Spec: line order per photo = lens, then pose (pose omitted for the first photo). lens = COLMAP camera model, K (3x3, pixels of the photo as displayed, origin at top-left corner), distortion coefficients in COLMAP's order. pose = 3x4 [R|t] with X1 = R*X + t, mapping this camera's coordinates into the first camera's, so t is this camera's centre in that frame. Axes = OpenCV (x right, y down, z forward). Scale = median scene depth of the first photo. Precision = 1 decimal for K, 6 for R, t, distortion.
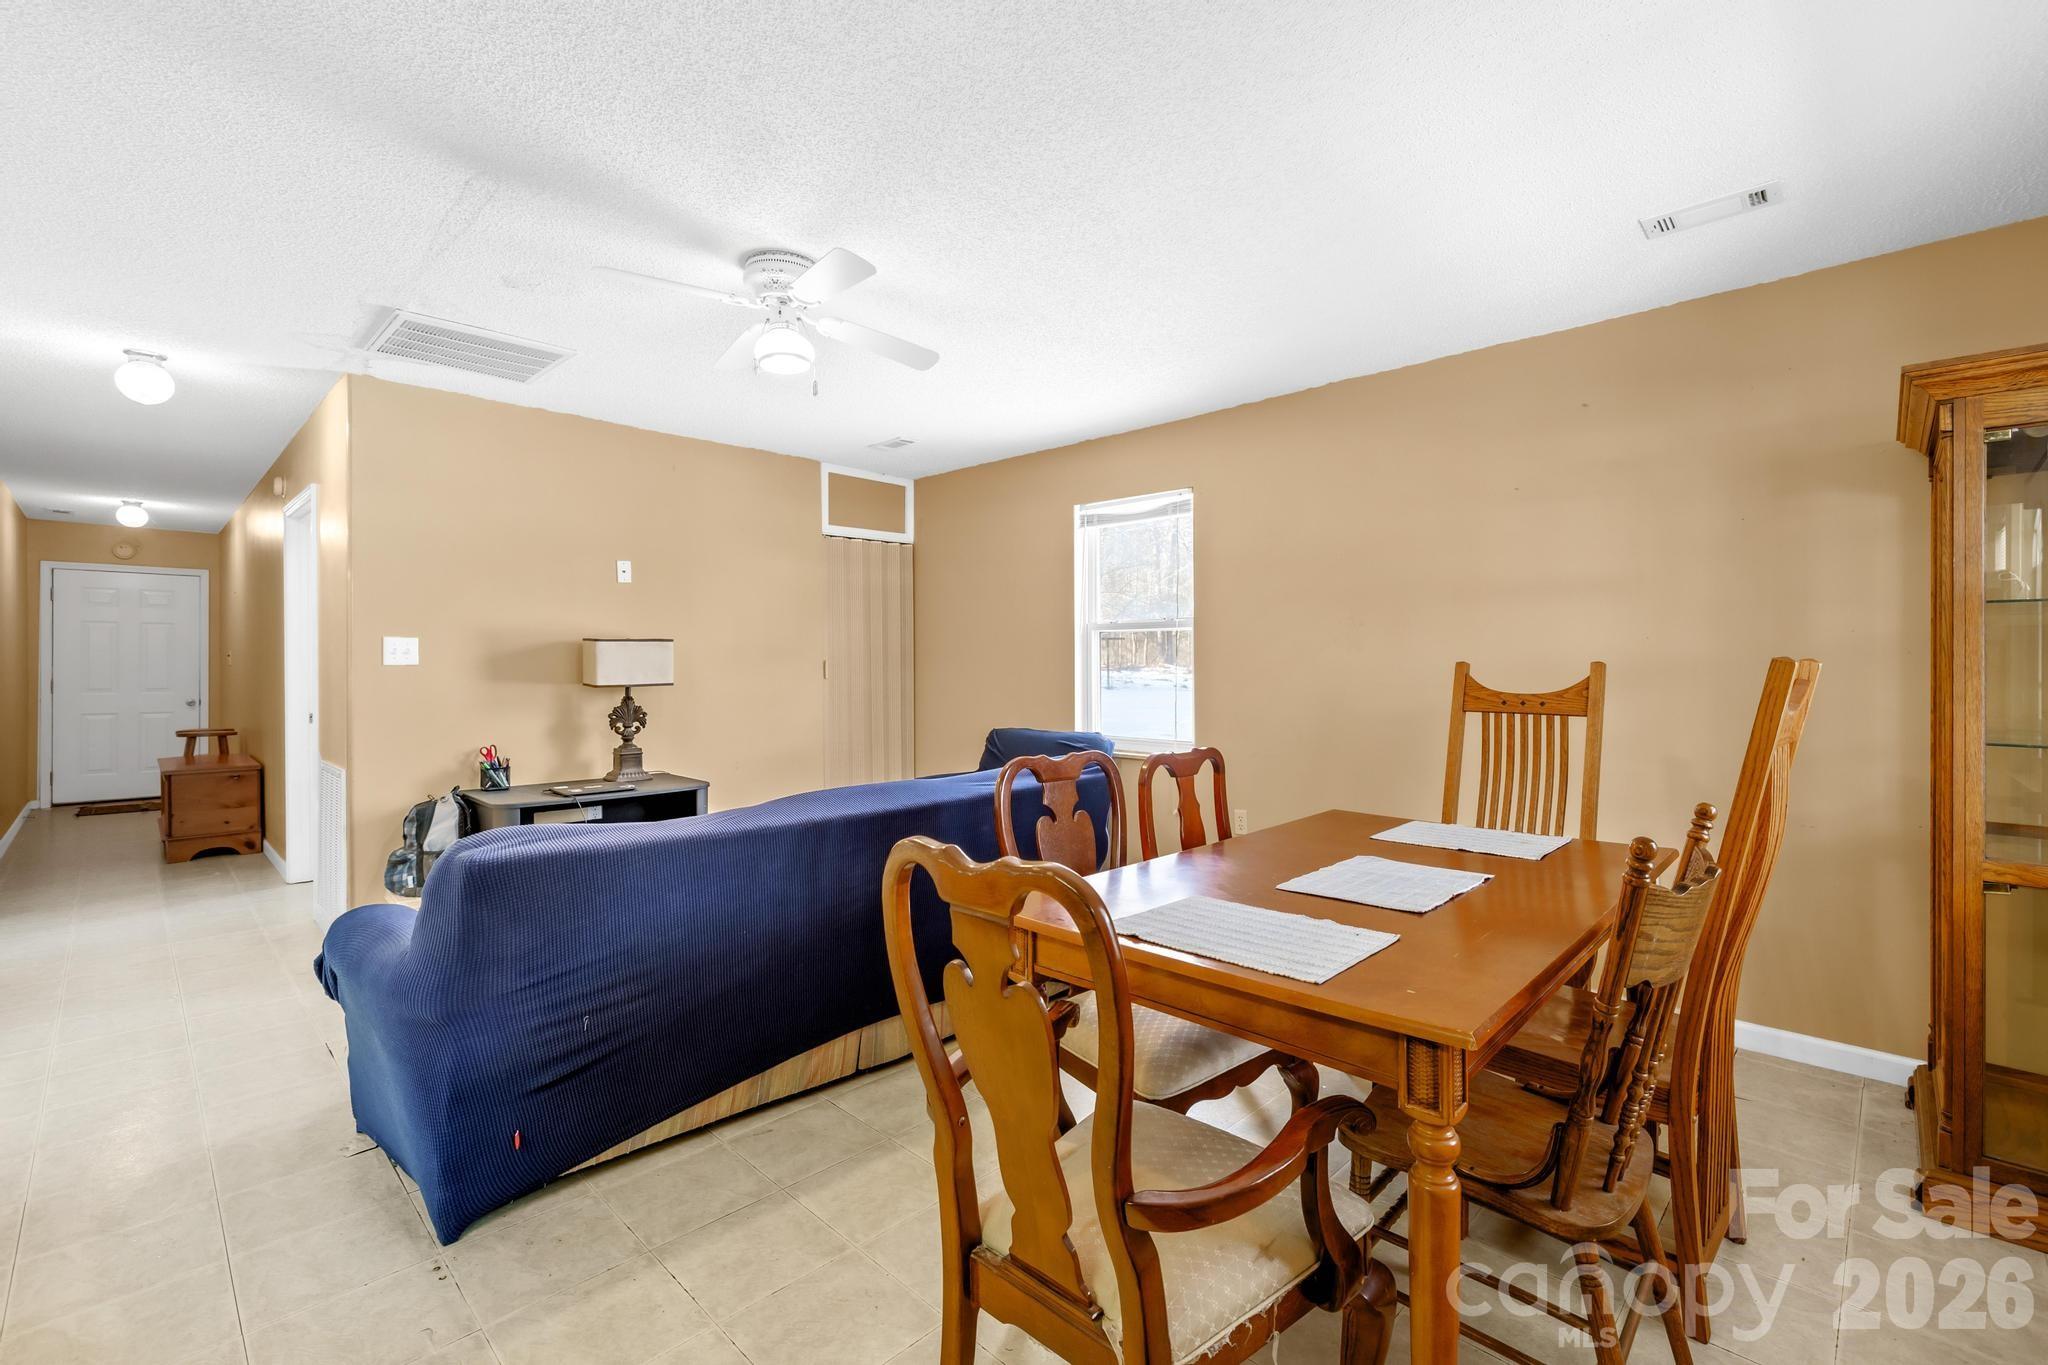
lens RADIAL K [[900.2, 0, 1075.8], [0, 900.2, 672.2], [0, 0, 1]] dist [-0.000903, -0.000101]
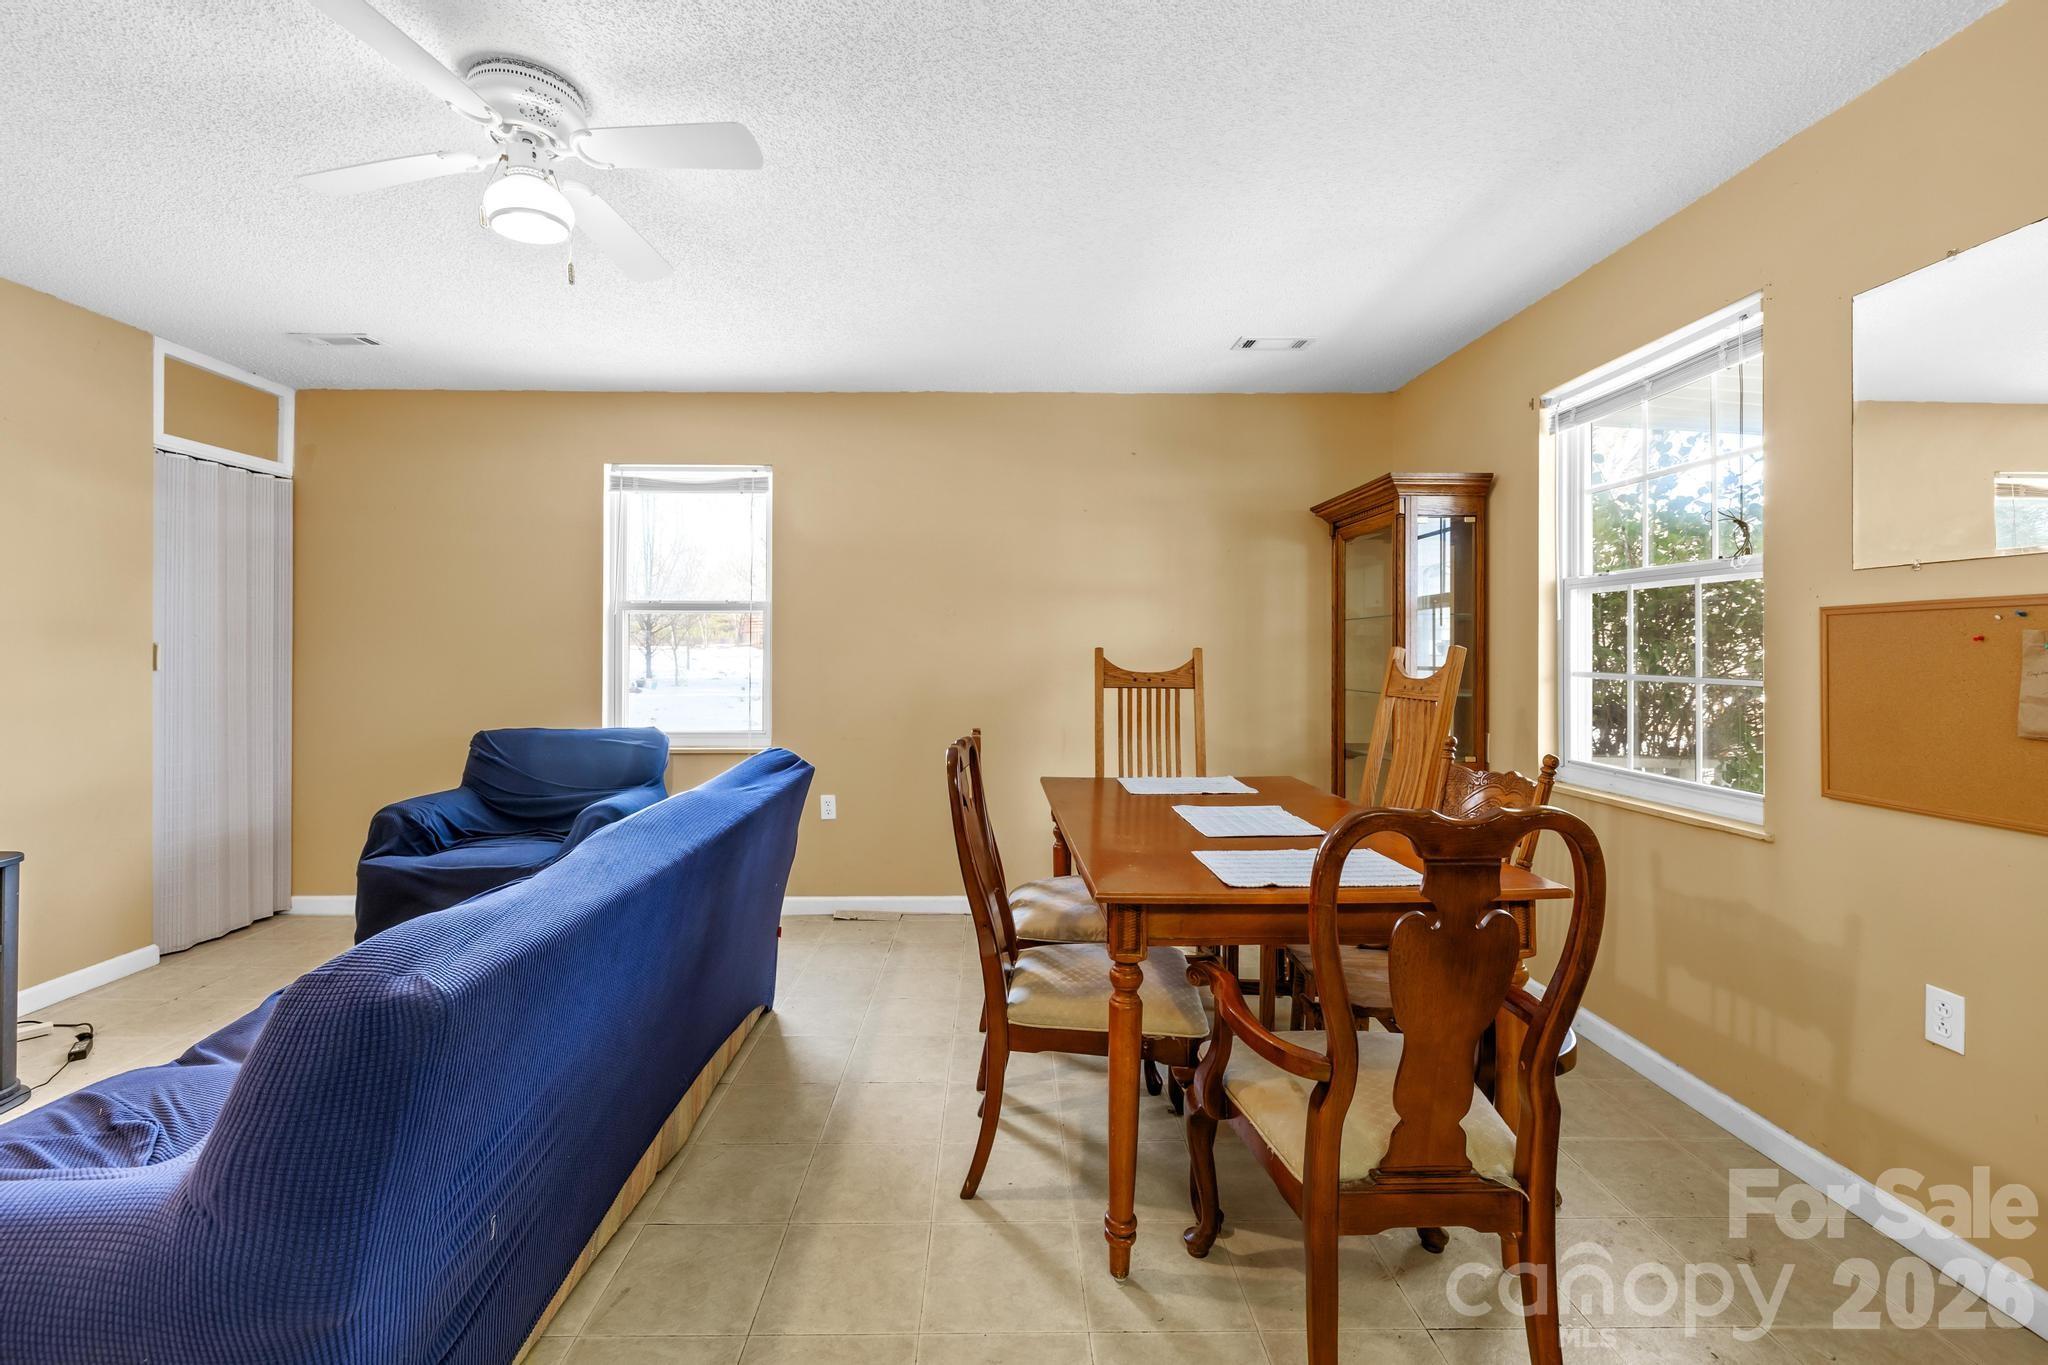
lens RADIAL K [[865.4, 0, 1009.3], [0, 865.4, 648.7], [0, 0, 1]] dist [-0.003813, -0.000723]
pose [[0.724381, 0.003373, 0.689392, -0.322874], [0.002800, 0.999965, -0.007835, -0.000418], [-0.689394, 0.007606, 0.724346, 0.150576]]
